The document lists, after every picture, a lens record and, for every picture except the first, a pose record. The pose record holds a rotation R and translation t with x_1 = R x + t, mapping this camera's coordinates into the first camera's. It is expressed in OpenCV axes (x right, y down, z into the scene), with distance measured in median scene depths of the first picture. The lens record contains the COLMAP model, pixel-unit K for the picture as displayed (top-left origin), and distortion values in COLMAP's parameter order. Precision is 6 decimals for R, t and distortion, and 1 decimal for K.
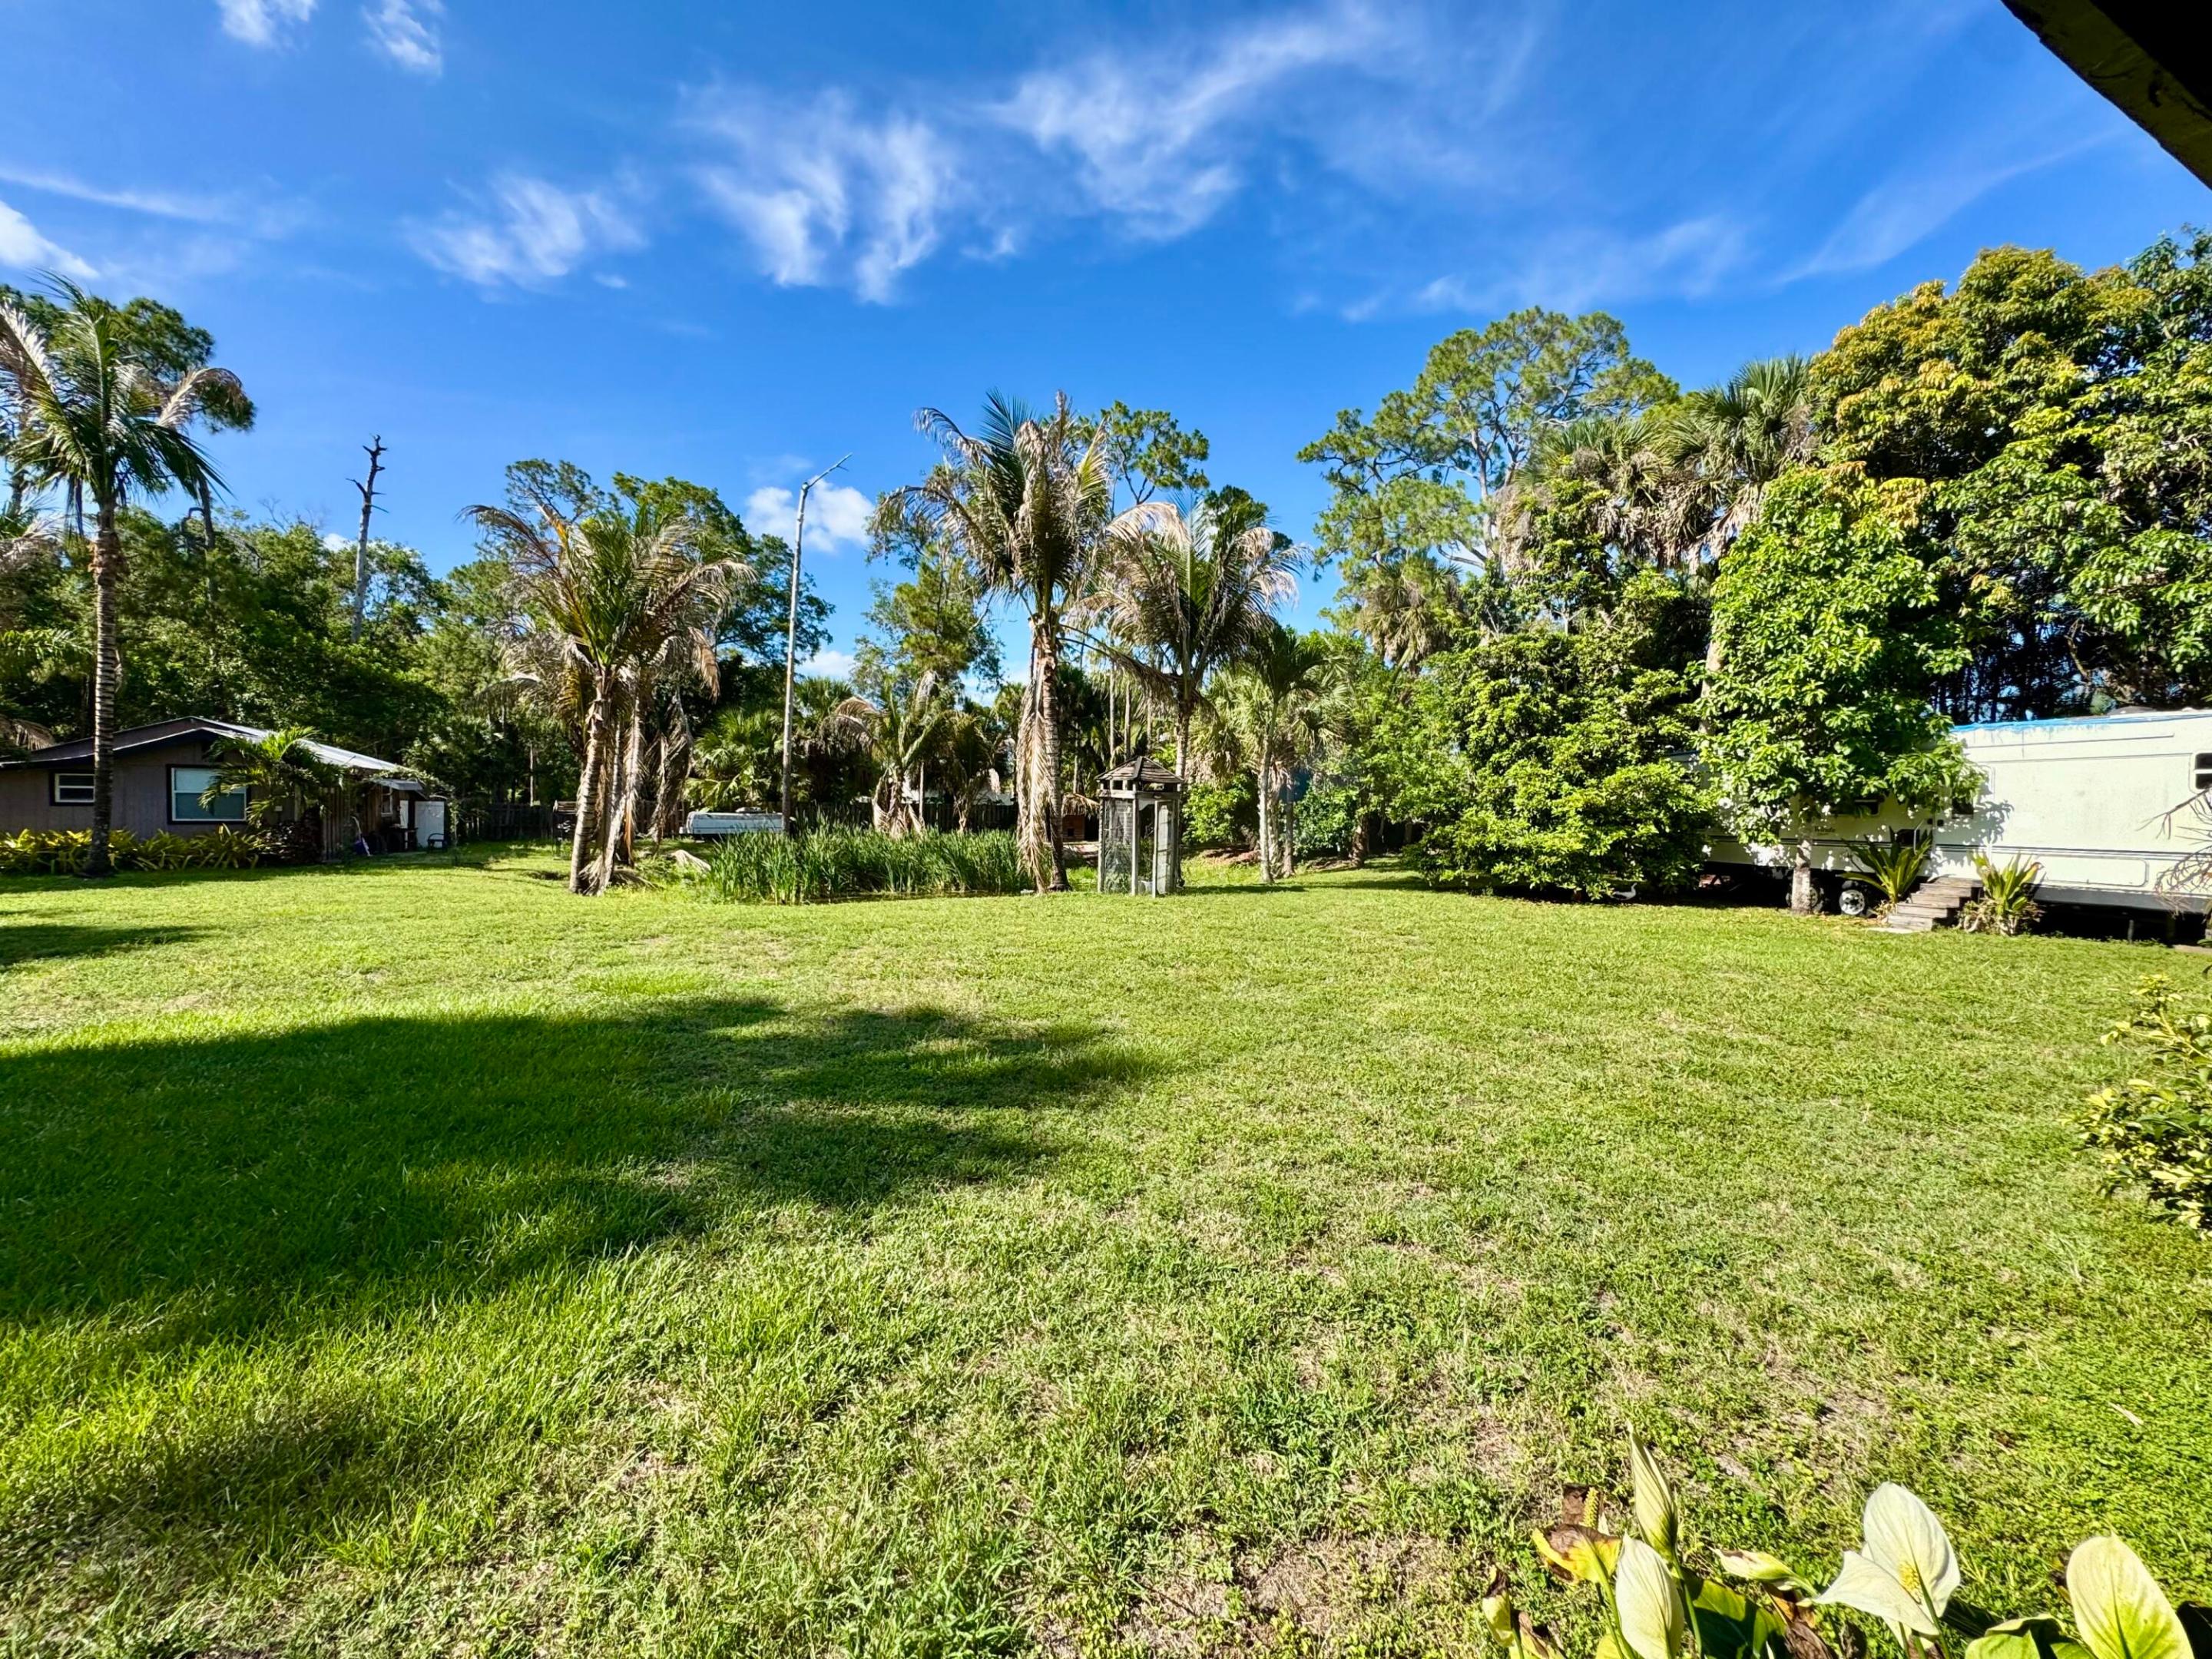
lens RADIAL K [[882.6, 0, 1106.5], [0, 882.6, 820.8], [0, 0, 1]] dist [-0.002899, -0.000121]
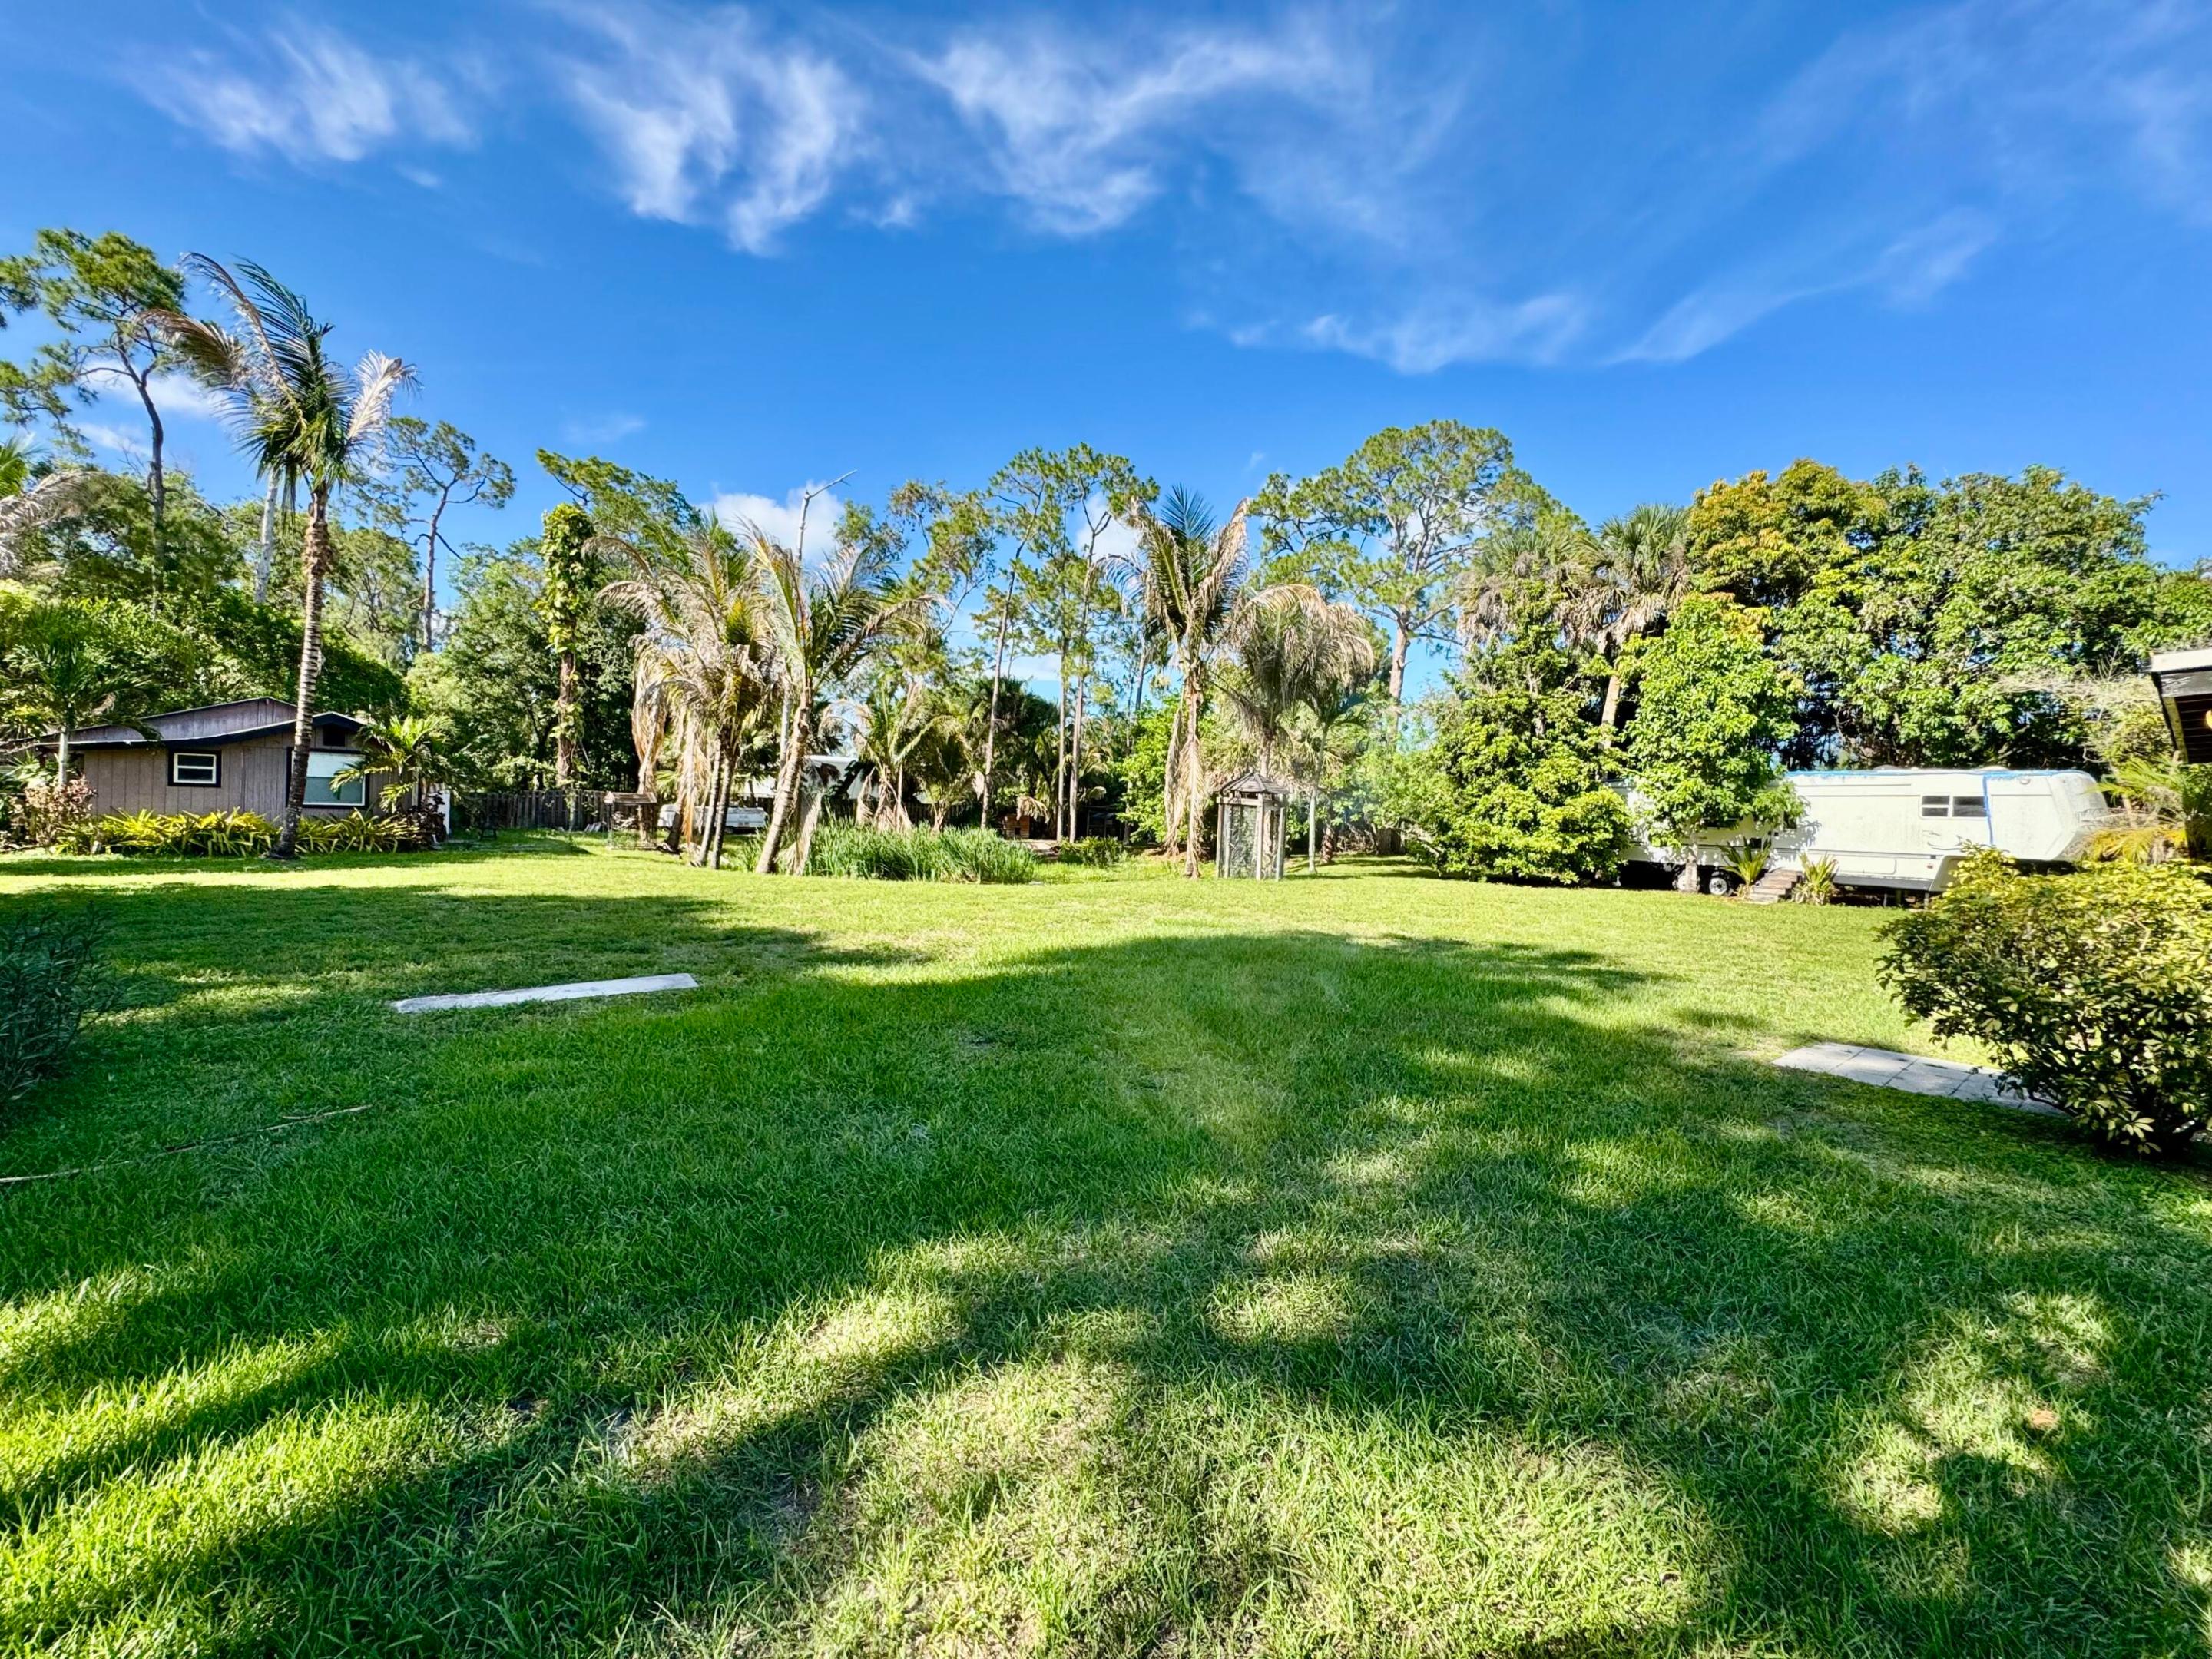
lens RADIAL K [[884.9, 0, 1106.8], [0, 884.9, 821.8], [0, 0, 1]] dist [-0.004242, 0.000294]
pose [[0.974457, 0.019280, 0.223745, -0.478560], [-0.019147, 0.999813, -0.002765, 0.006259], [-0.223757, -0.001590, 0.974644, -0.218084]]
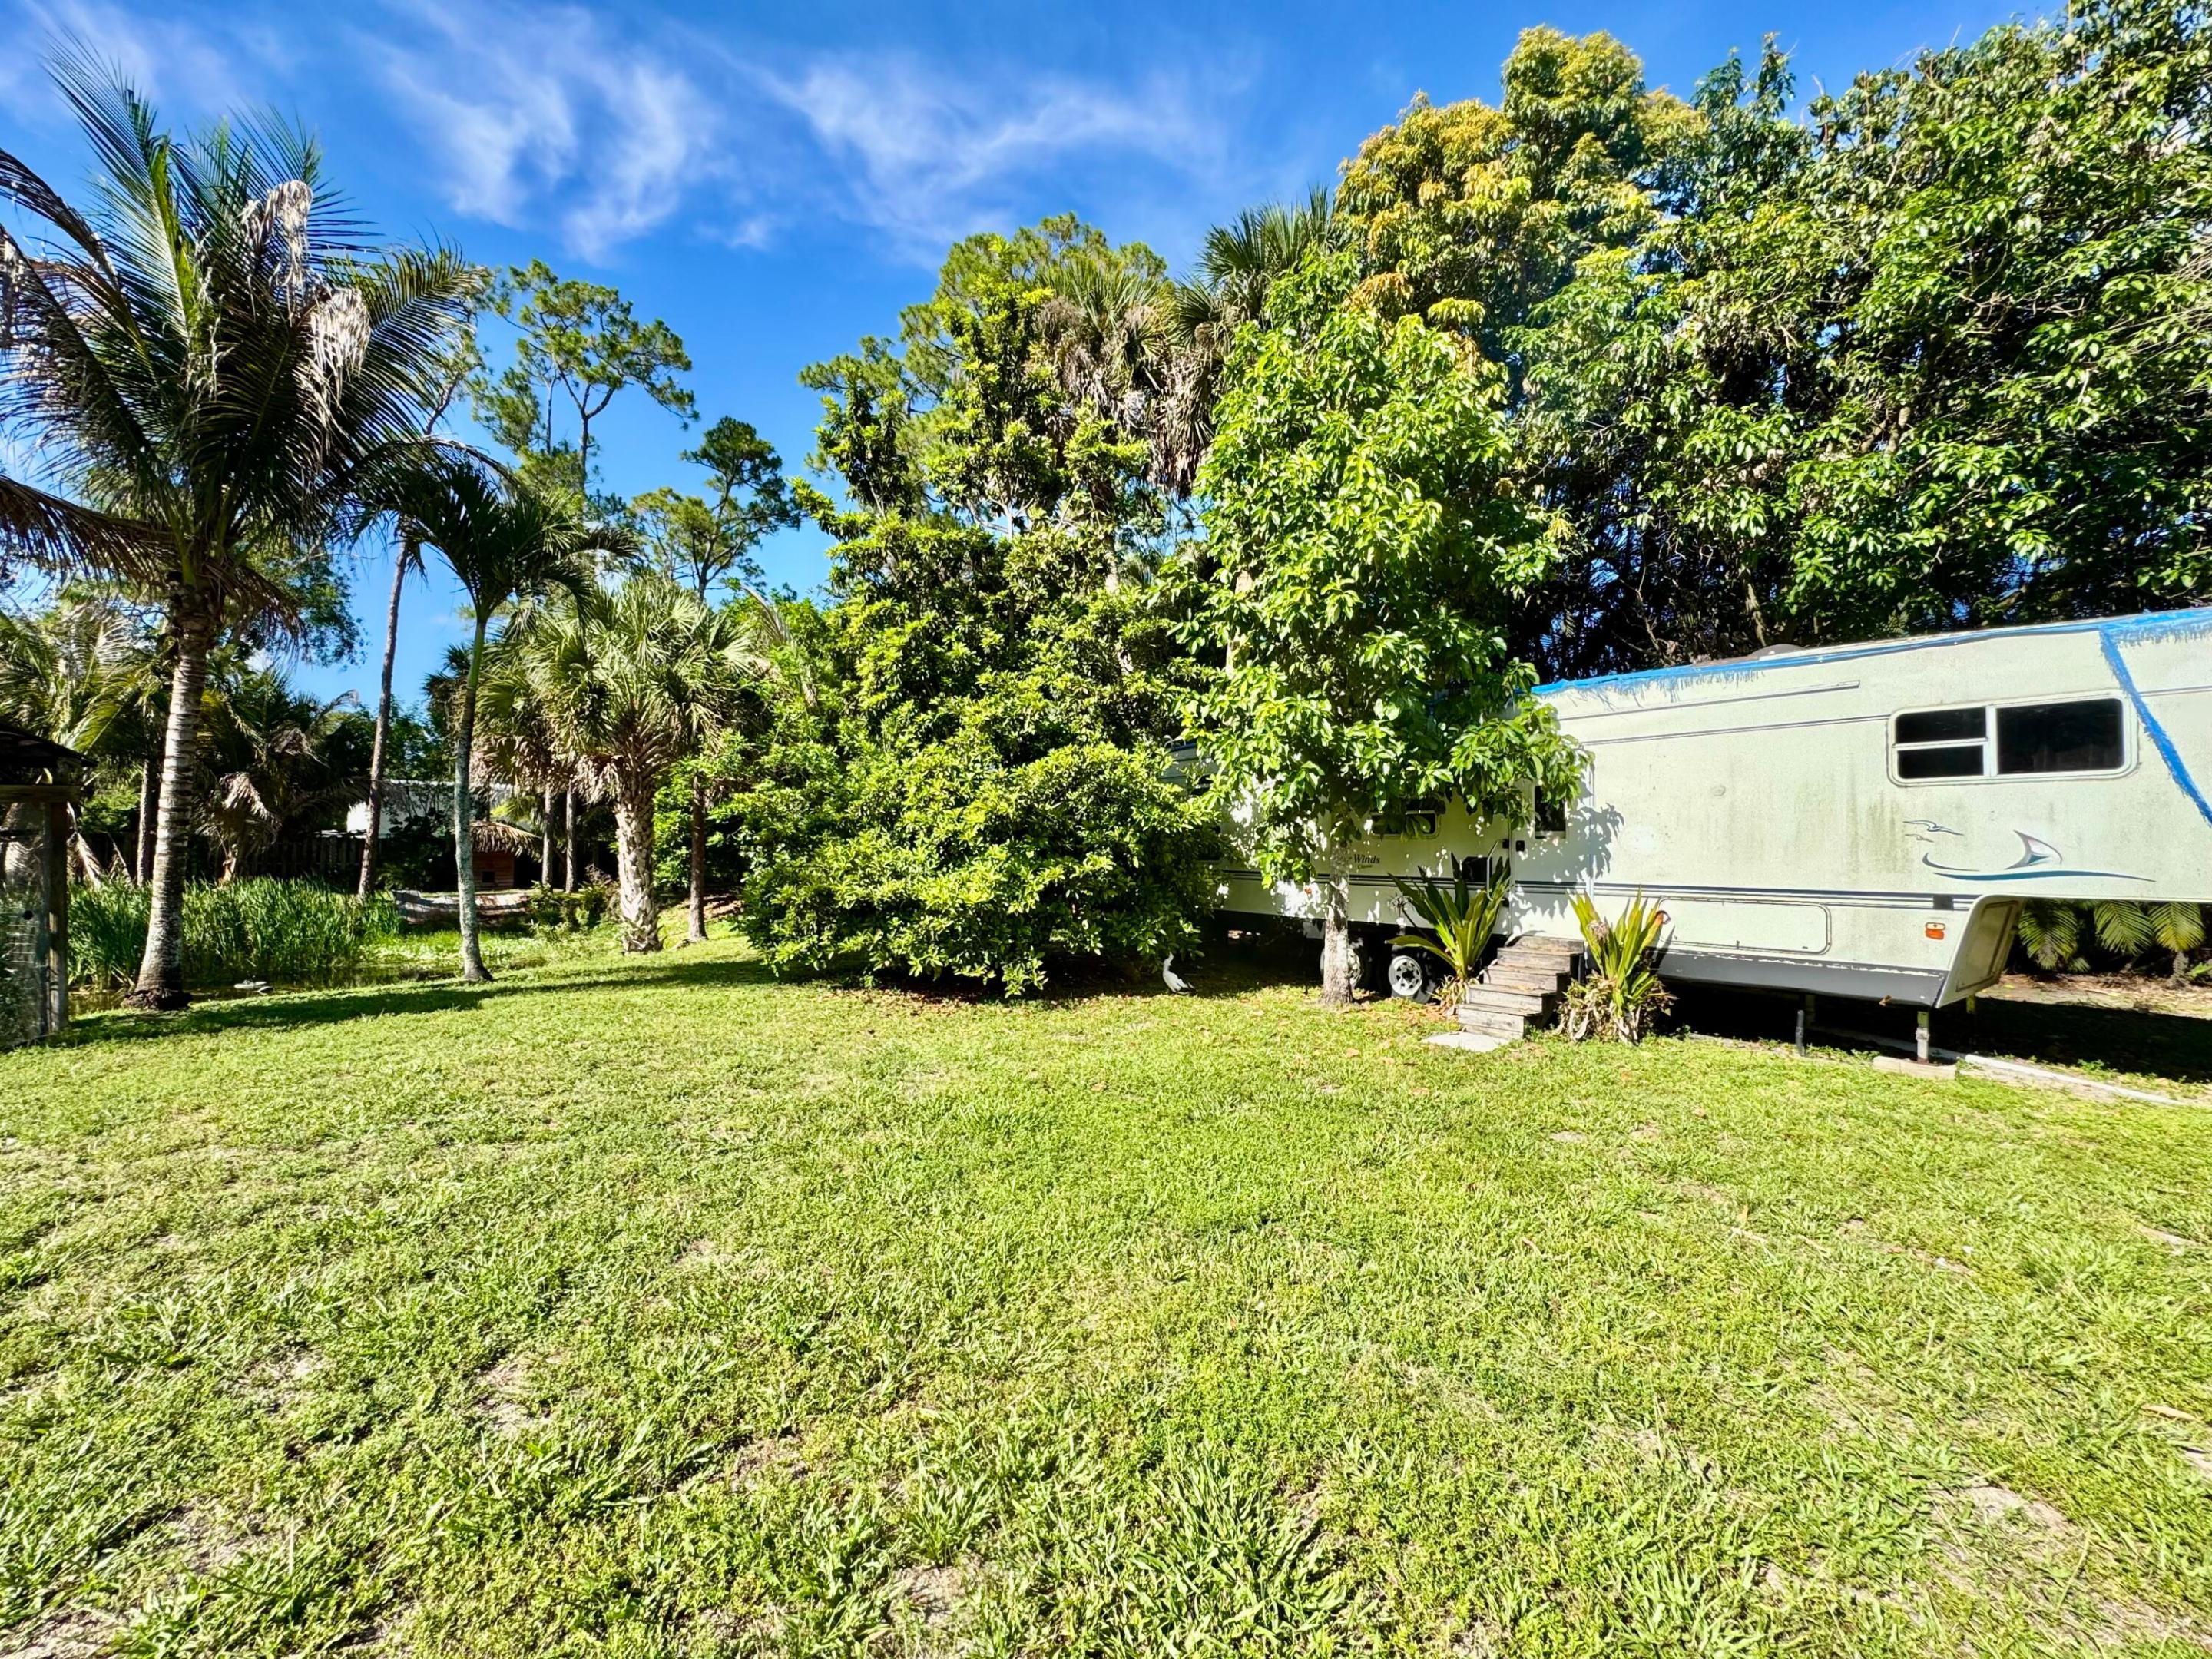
lens RADIAL K [[884.9, 0, 1106.8], [0, 884.9, 821.8], [0, 0, 1]] dist [-0.004242, 0.000294]
pose [[0.925087, 0.003717, 0.379737, 0.395468], [0.011759, 0.999192, -0.038426, 0.005288], [-0.379574, 0.040013, 0.924296, 0.475673]]
